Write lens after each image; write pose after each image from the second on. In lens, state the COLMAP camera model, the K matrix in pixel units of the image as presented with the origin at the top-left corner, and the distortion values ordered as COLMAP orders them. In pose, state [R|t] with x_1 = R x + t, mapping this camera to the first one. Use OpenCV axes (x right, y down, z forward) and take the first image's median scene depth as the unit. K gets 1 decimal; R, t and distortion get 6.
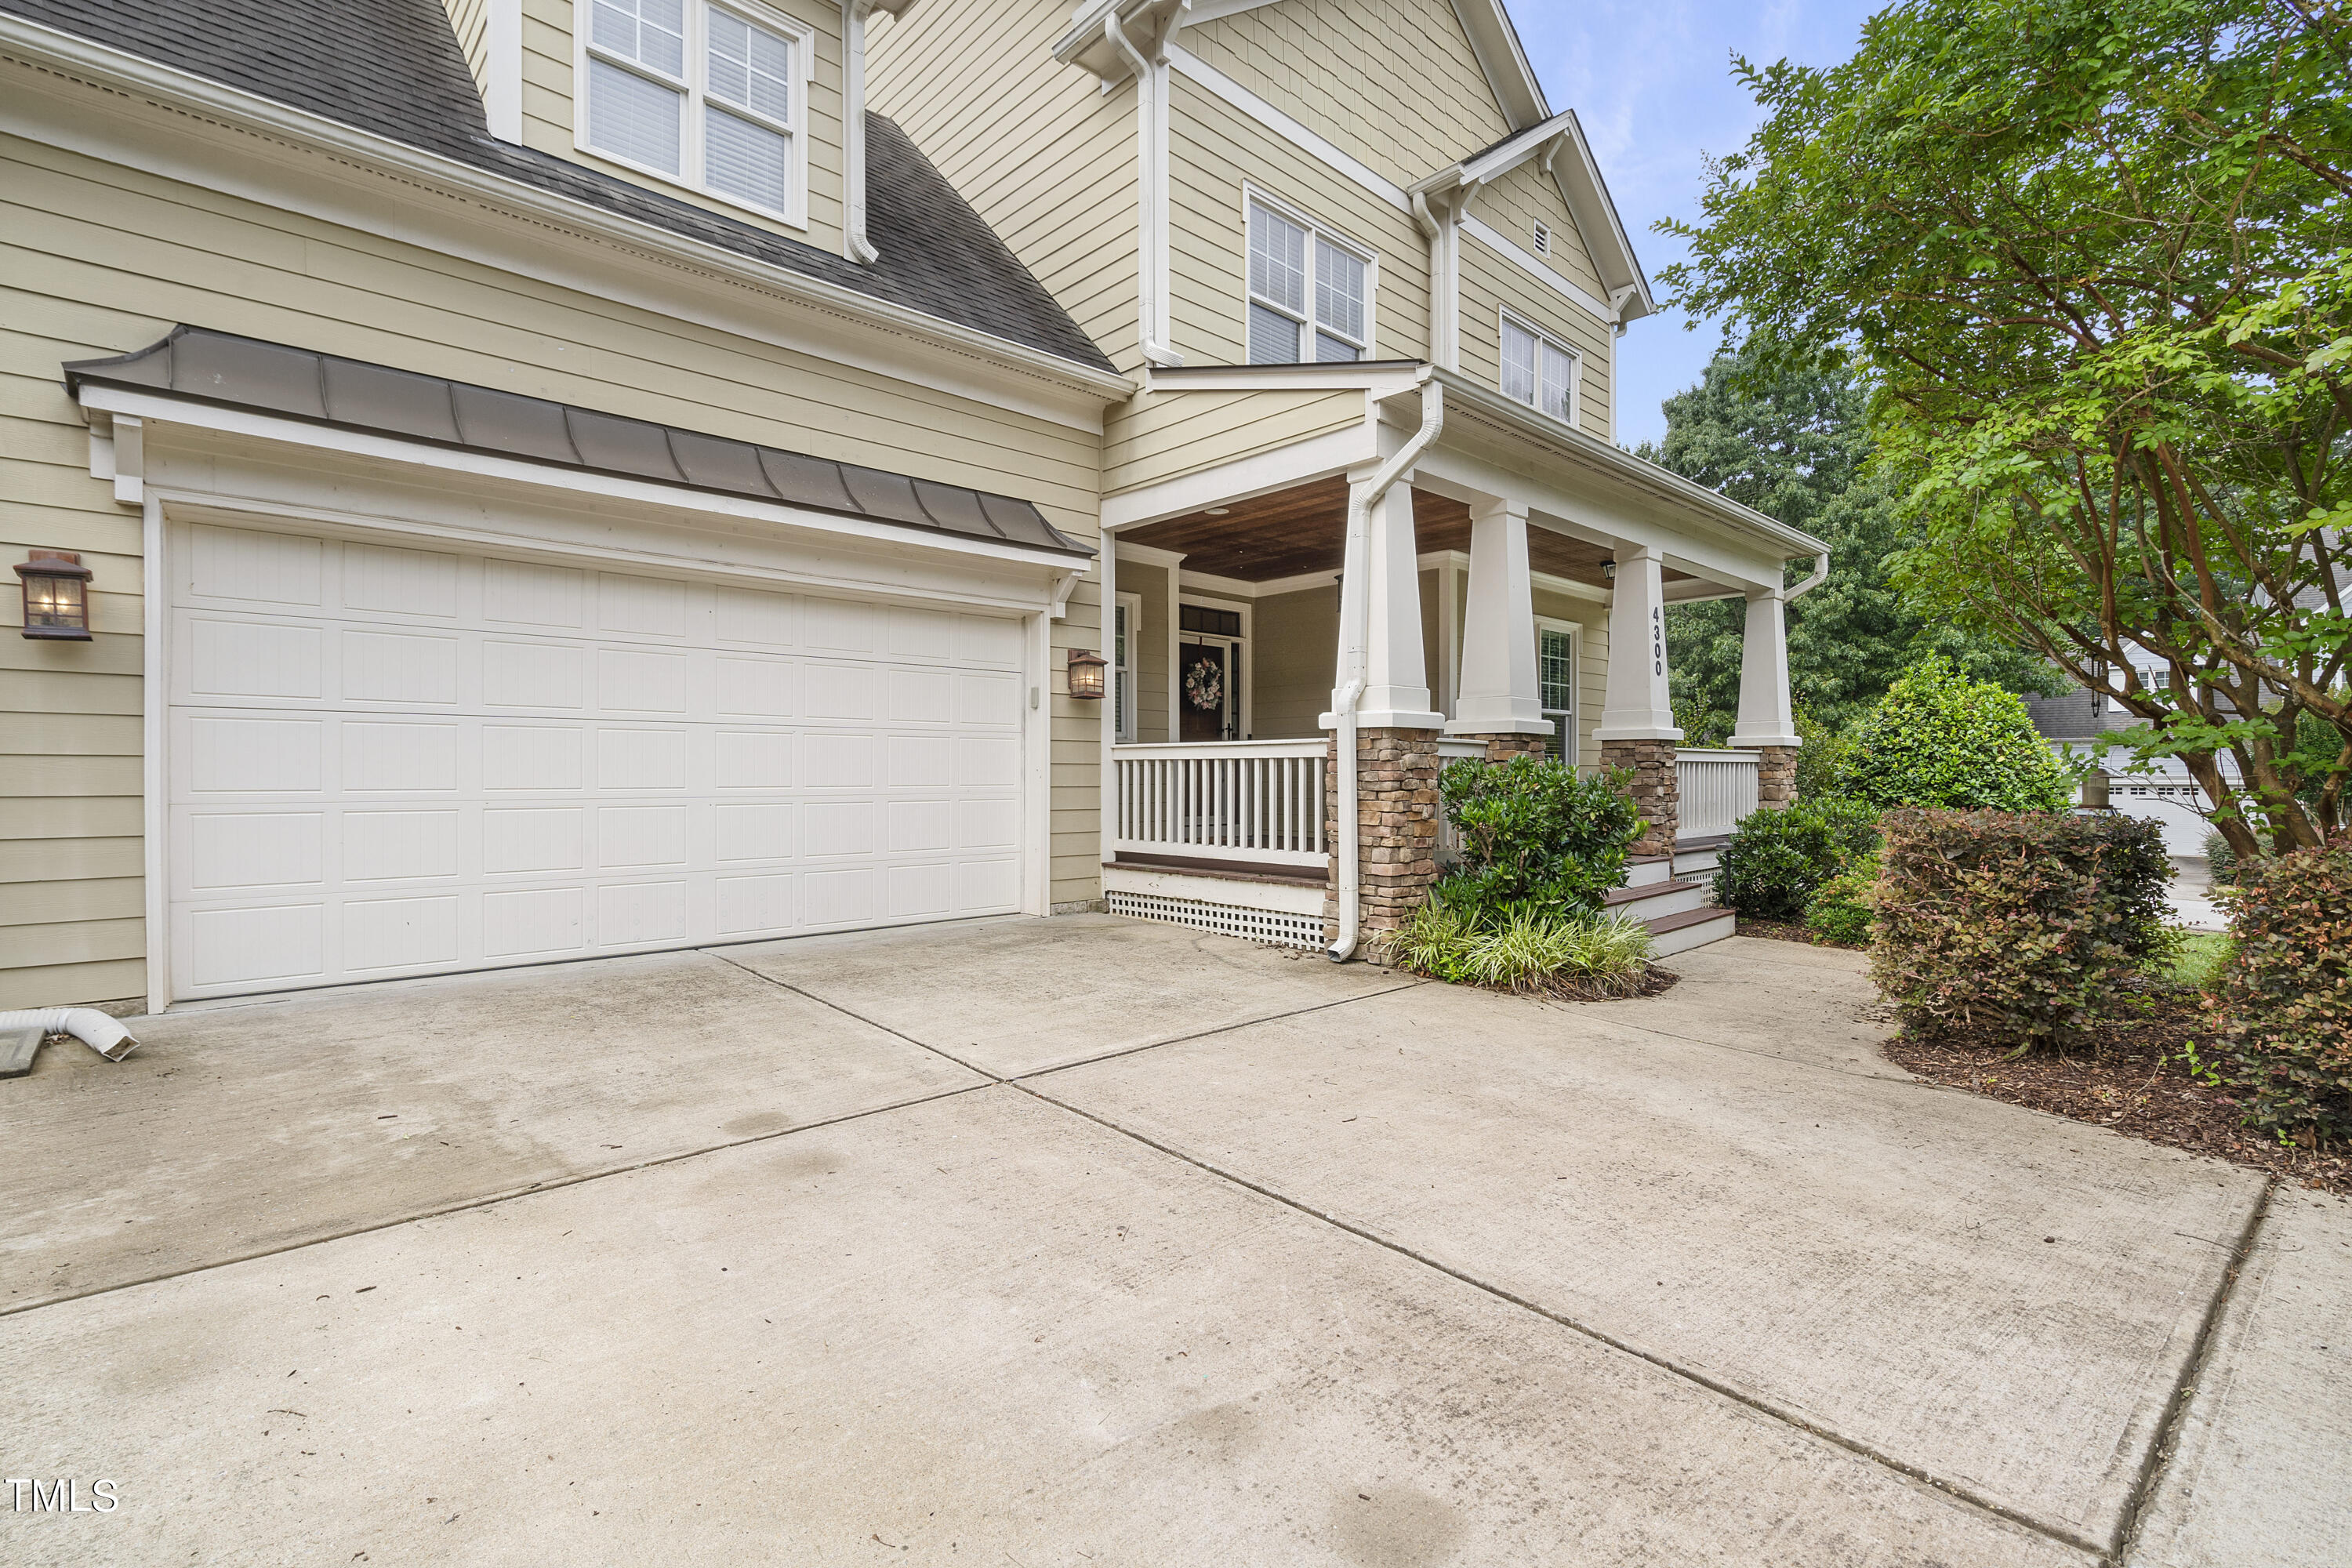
lens RADIAL K [[1065.9, 0, 1088.1], [0, 1065.9, 792.8], [0, 0, 1]] dist [-0.008172, 0.002423]
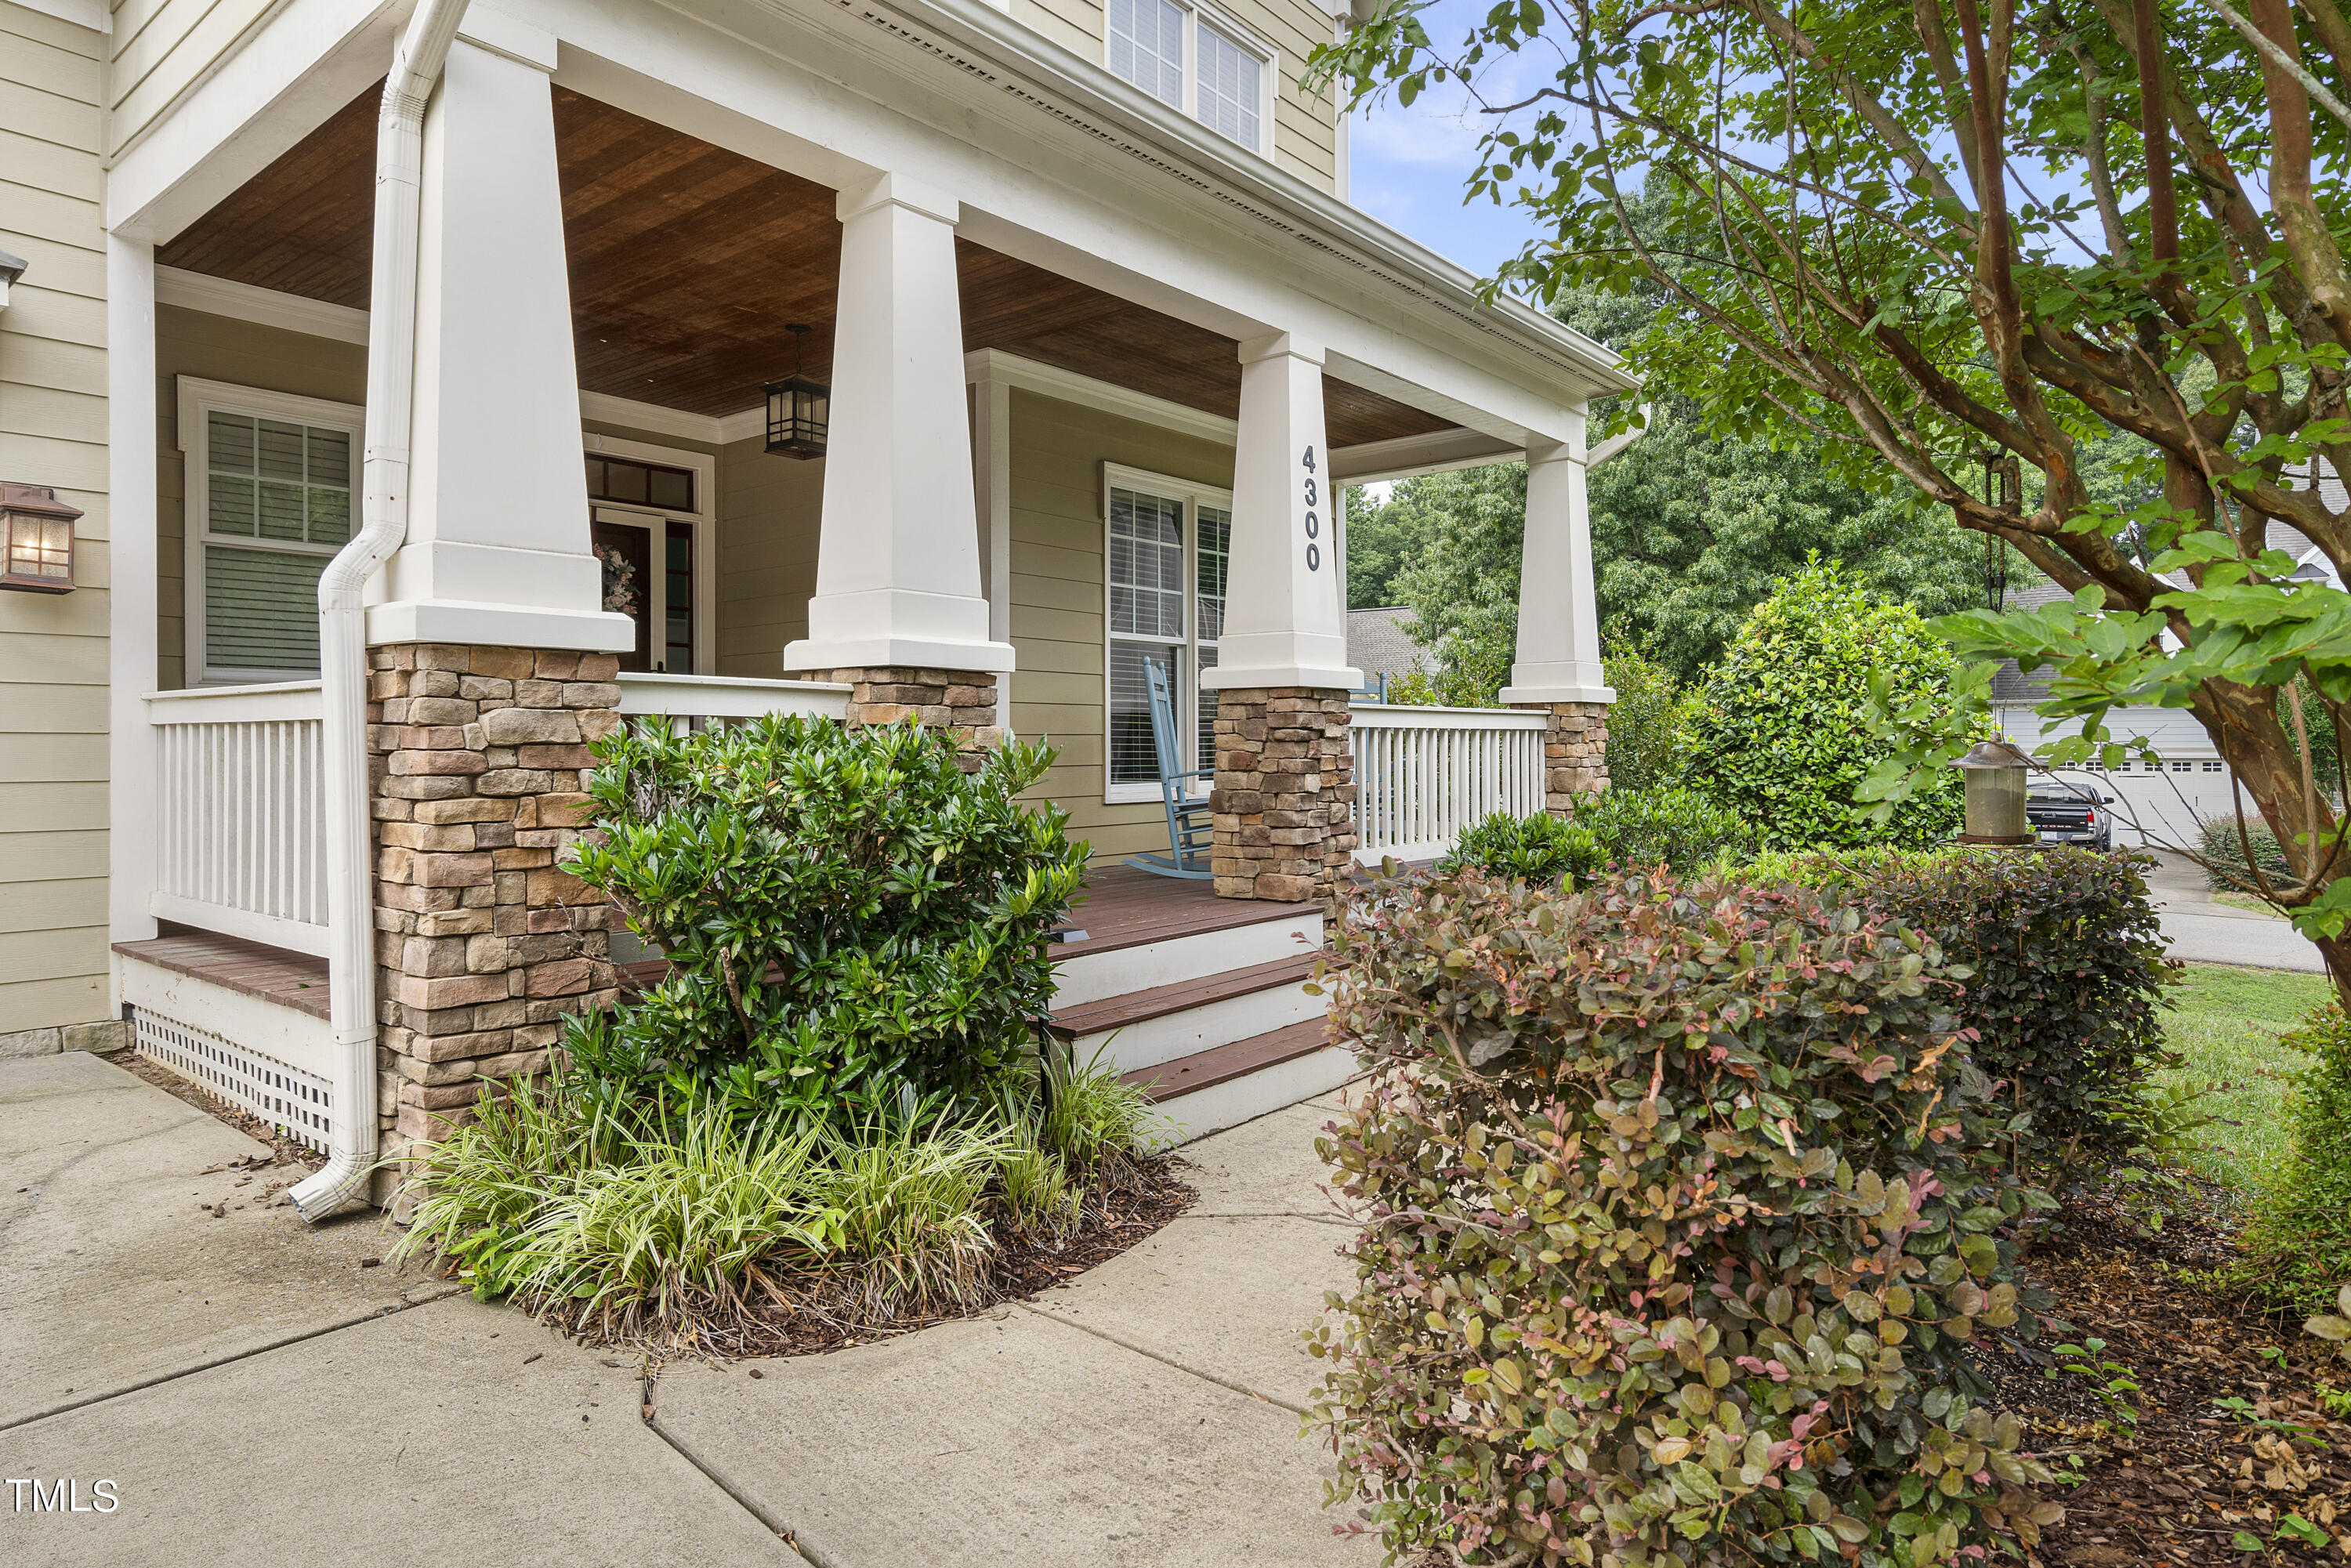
lens RADIAL K [[1393.4, 0, 1045.6], [0, 1393.4, 762.0], [0, 0, 1]] dist [-0.000144, 0.000885]
pose [[0.992505, -0.002946, 0.122170, 0.310949], [0.003740, 0.999973, -0.006270, -0.007955], [-0.122148, 0.006680, 0.992489, 0.306909]]
